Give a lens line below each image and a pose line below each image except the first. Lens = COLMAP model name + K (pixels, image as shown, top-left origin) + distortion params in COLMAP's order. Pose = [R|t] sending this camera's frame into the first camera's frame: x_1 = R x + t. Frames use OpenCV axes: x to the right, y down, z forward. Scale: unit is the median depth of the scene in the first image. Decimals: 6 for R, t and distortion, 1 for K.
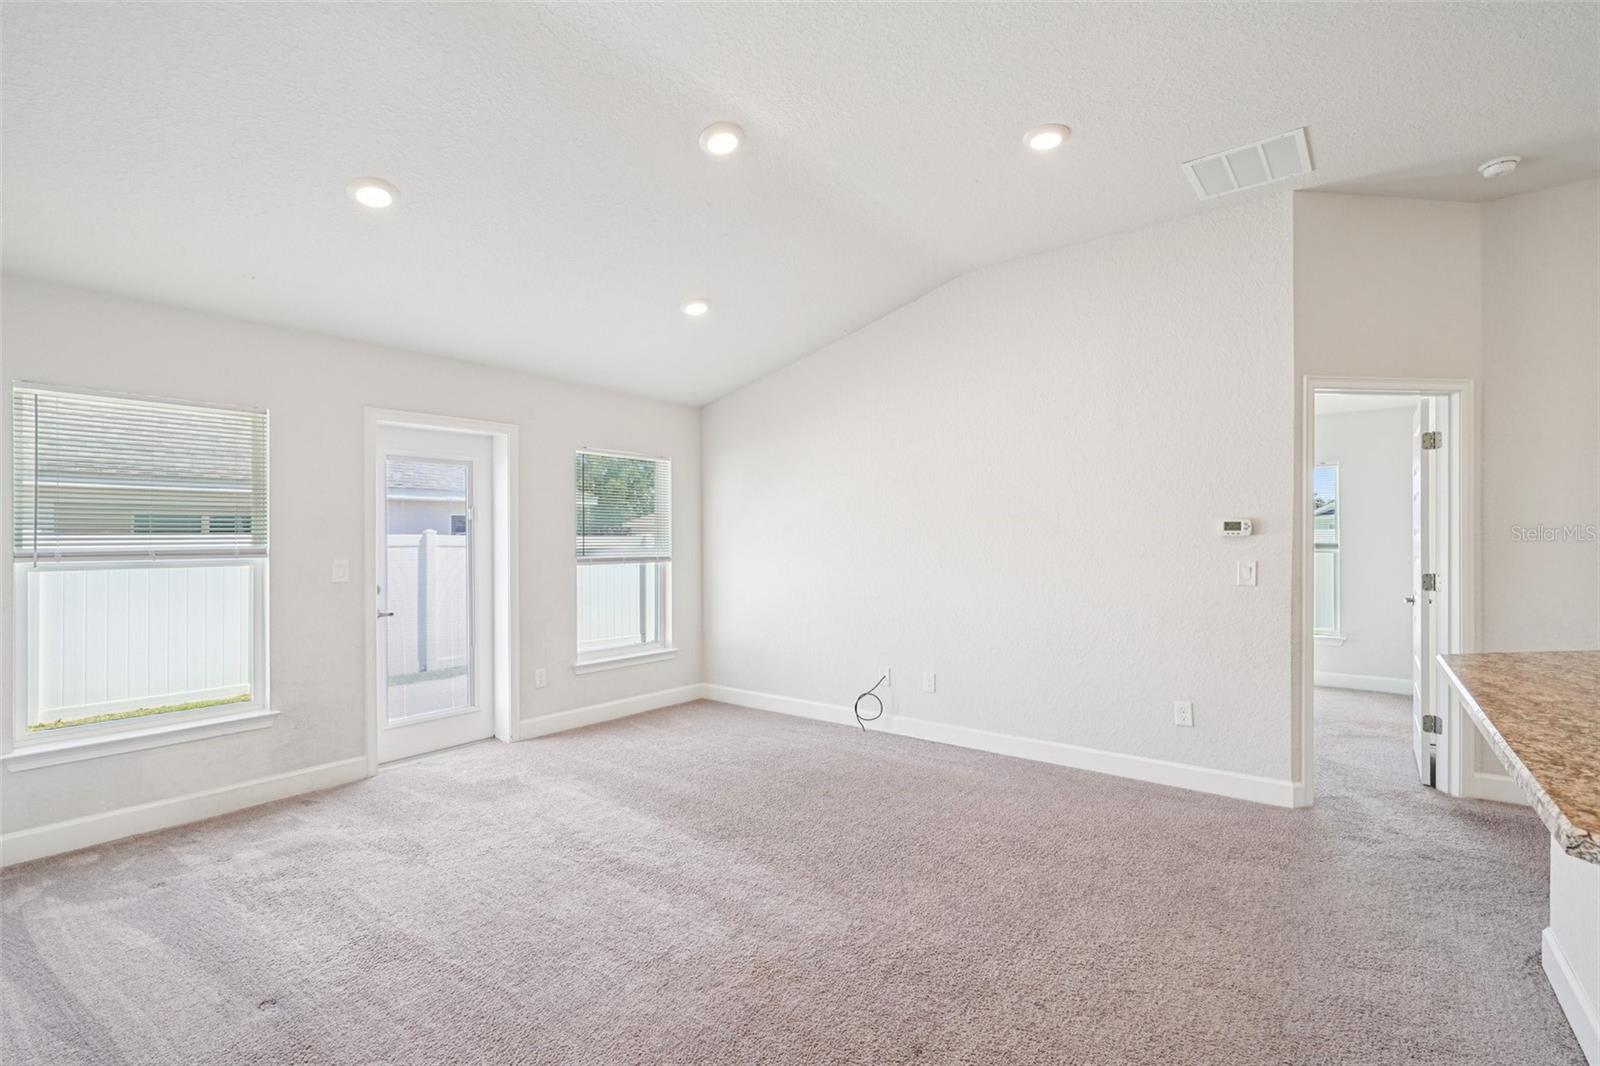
lens RADIAL K [[728.9, 0, 794.8], [0, 728.9, 533.9], [0, 0, 1]] dist [-0.003185, 0.001145]
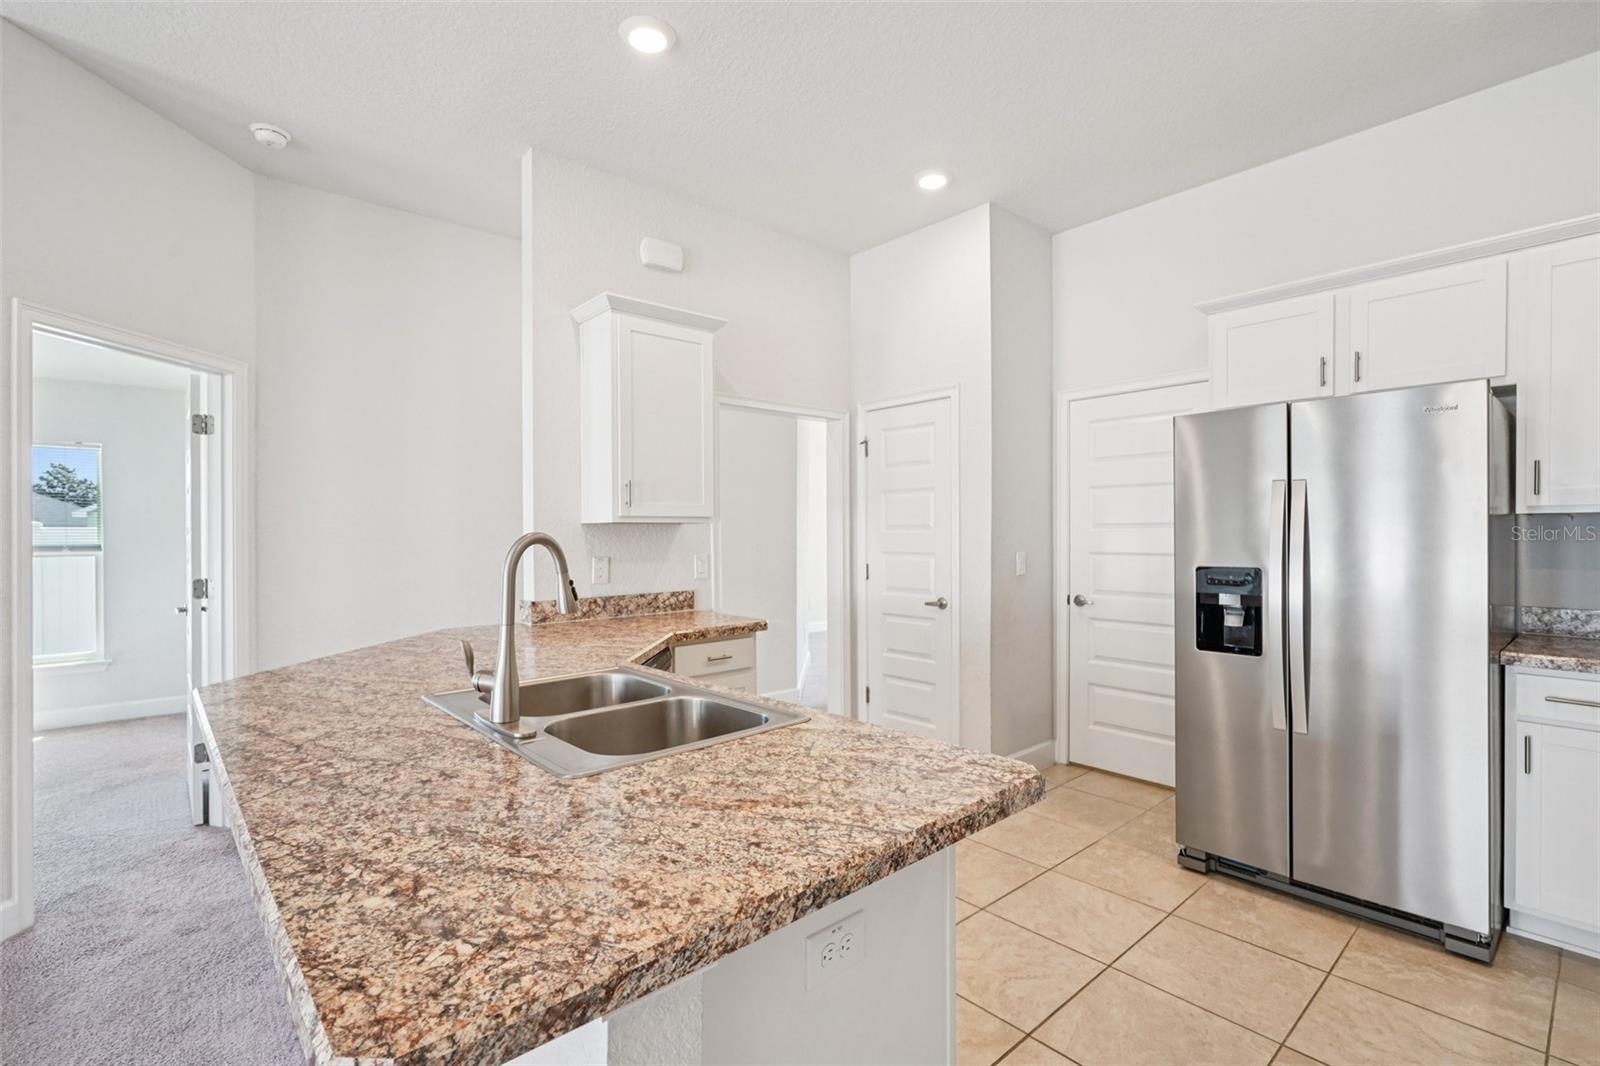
lens RADIAL K [[728.9, 0, 794.8], [0, 728.9, 533.9], [0, 0, 1]] dist [-0.003185, 0.001145]
pose [[0.188475, -0.002261, 0.982075, 0.164457], [0.000487, 0.999997, 0.002209, -0.000124], [-0.982078, 0.000062, 0.188475, 0.152726]]
